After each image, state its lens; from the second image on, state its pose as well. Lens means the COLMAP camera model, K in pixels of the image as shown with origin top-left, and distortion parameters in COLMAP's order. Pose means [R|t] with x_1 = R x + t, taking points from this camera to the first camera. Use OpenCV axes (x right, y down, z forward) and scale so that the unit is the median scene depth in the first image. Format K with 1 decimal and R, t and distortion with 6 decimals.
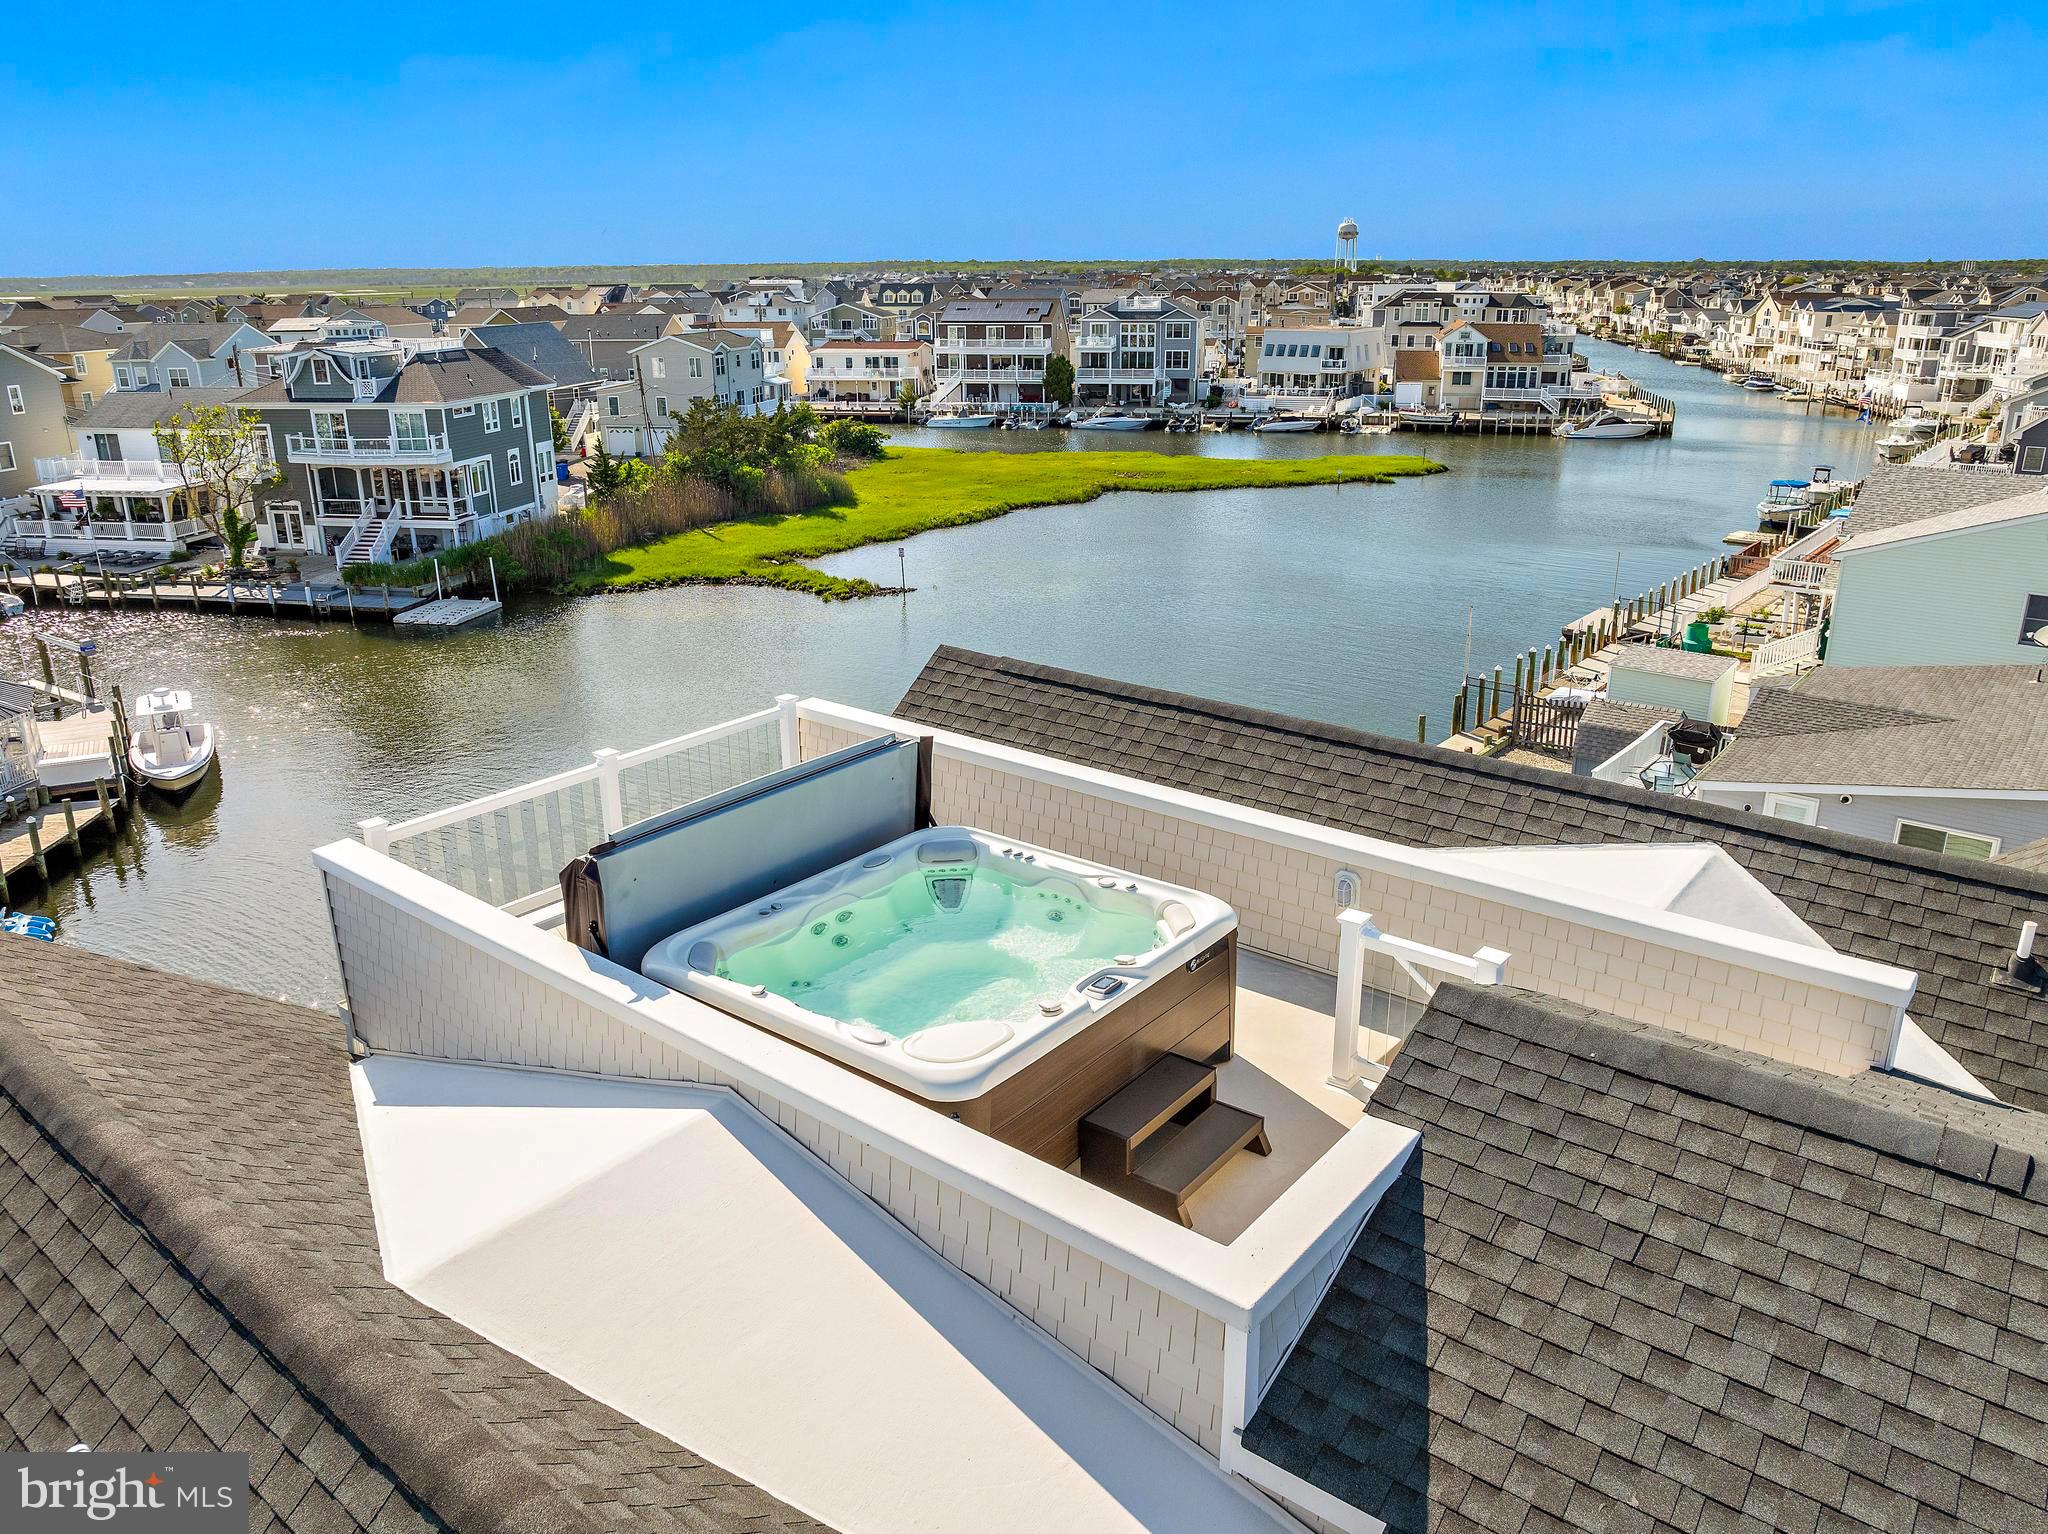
lens RADIAL K [[1449.4, 0, 999.0], [0, 1449.4, 758.0], [0, 0, 1]] dist [-0.045097, 0.011695]
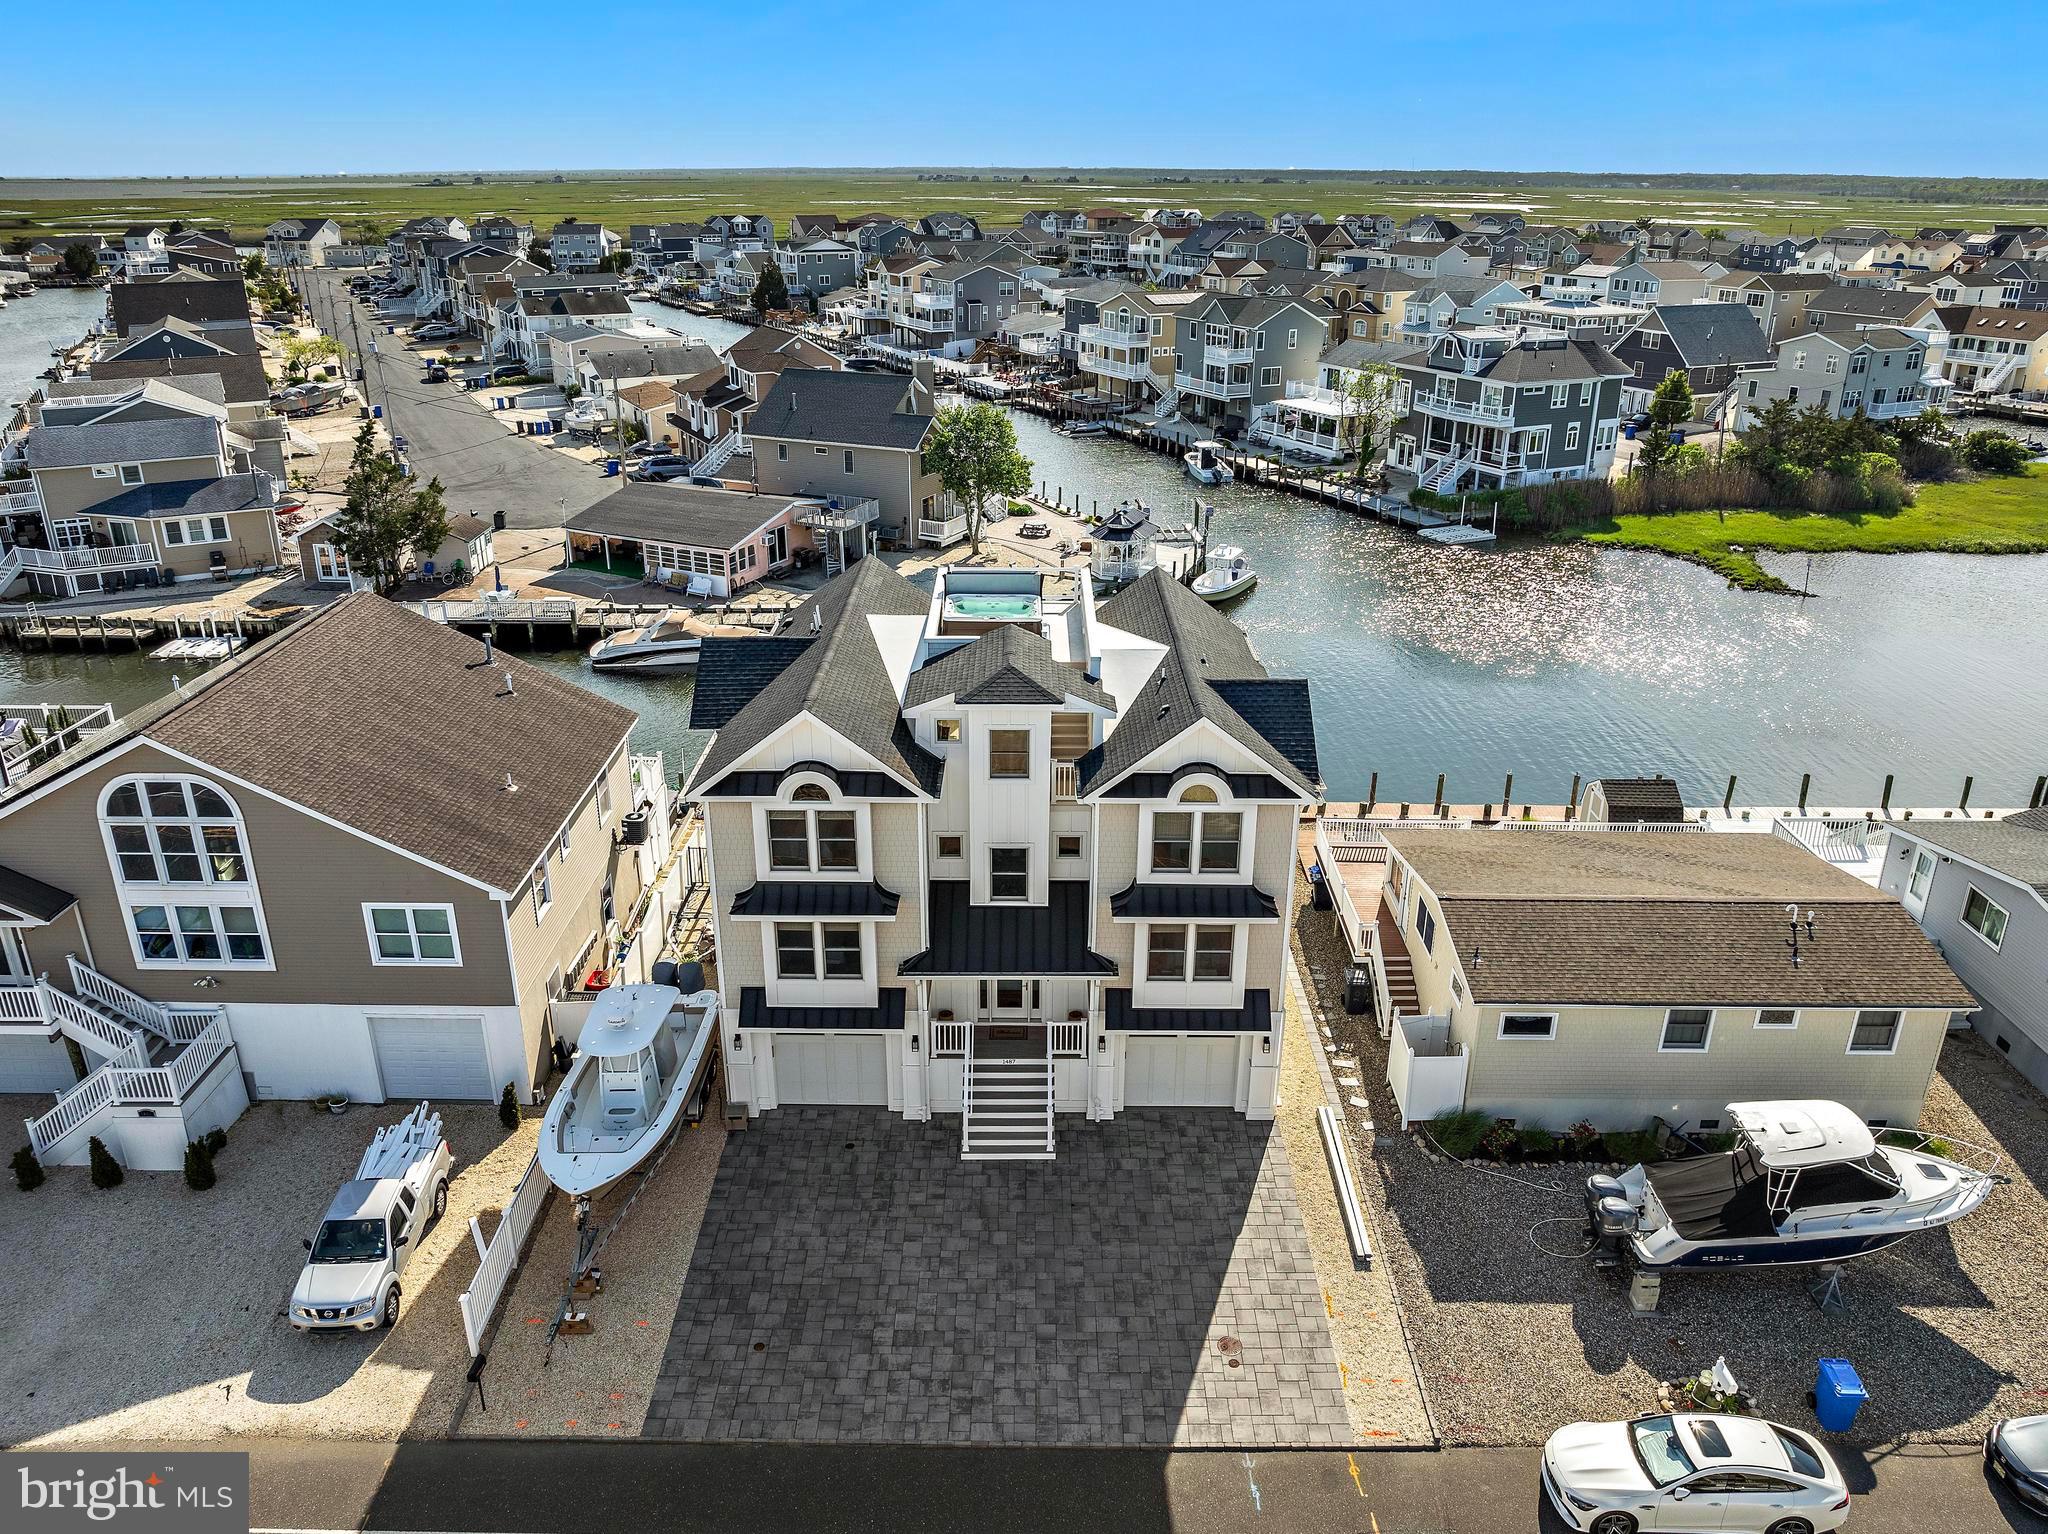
lens RADIAL K [[1449.4, 0, 1029.7], [0, 1449.4, 762.0], [0, 0, 1]] dist [-0.045097, 0.011695]
pose [[0.639856, 0.301058, -0.707070, 0.237259], [-0.257998, 0.950825, 0.171372, -0.015047], [0.723893, 0.072770, 0.686063, -0.137531]]
